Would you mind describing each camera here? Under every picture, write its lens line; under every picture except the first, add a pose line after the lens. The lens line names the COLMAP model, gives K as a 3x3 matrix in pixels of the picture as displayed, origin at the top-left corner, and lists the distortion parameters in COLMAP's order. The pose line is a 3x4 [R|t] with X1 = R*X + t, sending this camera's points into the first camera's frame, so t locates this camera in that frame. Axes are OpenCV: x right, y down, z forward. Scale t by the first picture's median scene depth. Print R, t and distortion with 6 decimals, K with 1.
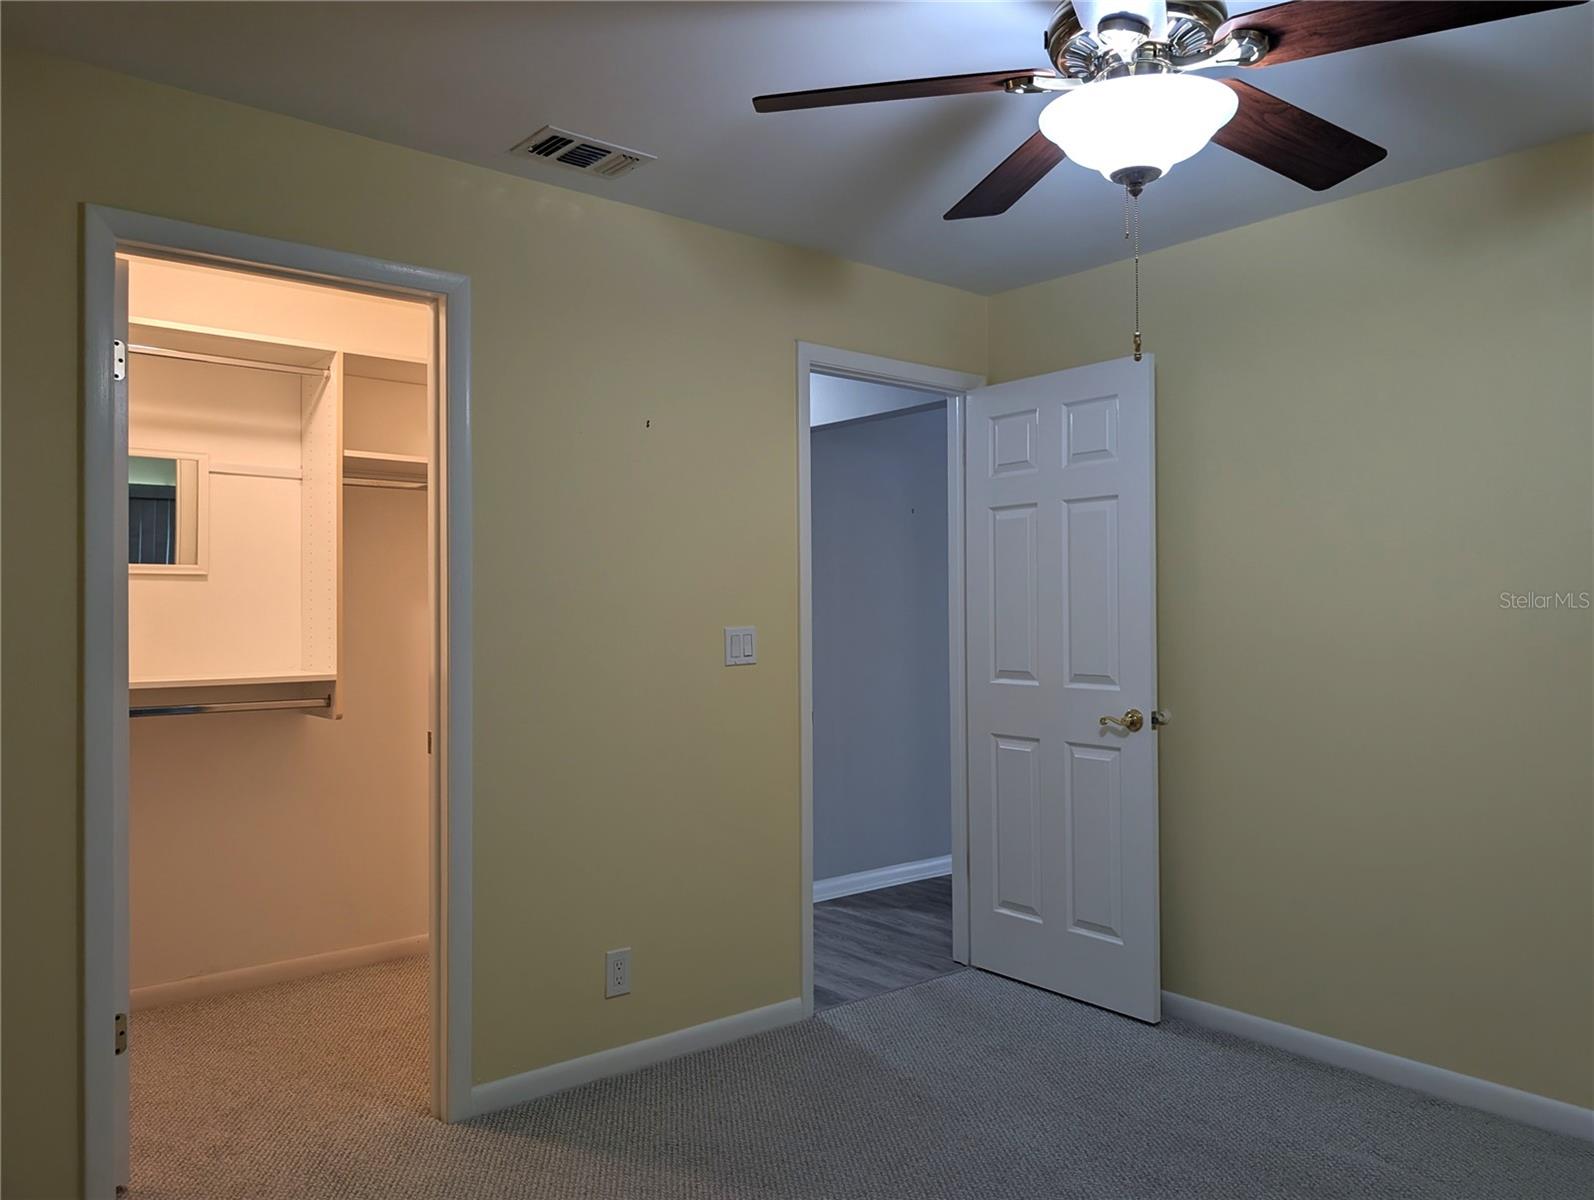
lens RADIAL K [[1174.7, 0, 803.3], [0, 1174.7, 584.6], [0, 0, 1]] dist [0.017977, -0.007768]
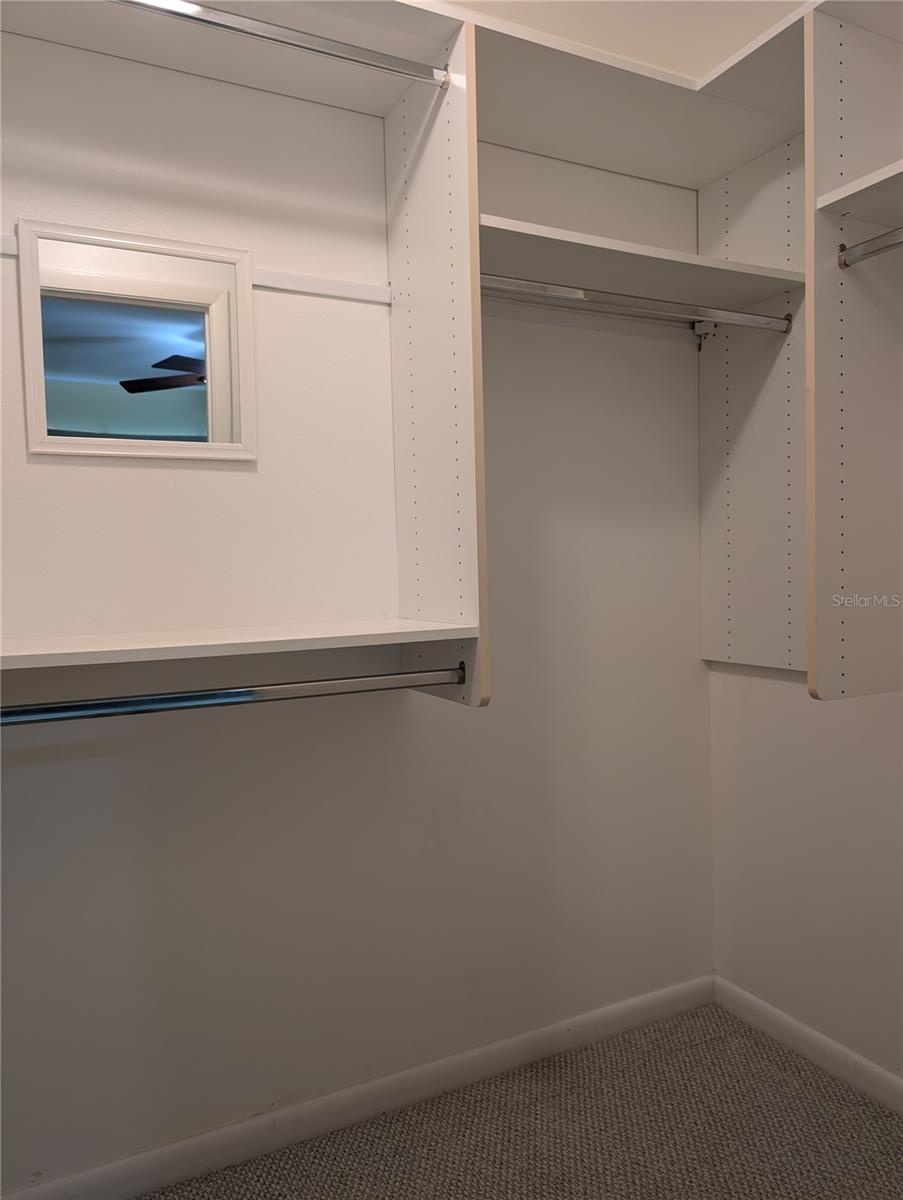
lens RADIAL K [[882.6, 0, 451.5], [0, 882.6, 600.0], [0, 0, 1]] dist [0.007315, 0.003664]
pose [[0.976590, -0.016531, -0.214474, -0.316170], [0.028835, 0.998105, 0.054364, 0.040083], [0.213169, -0.059276, 0.975216, 0.585612]]
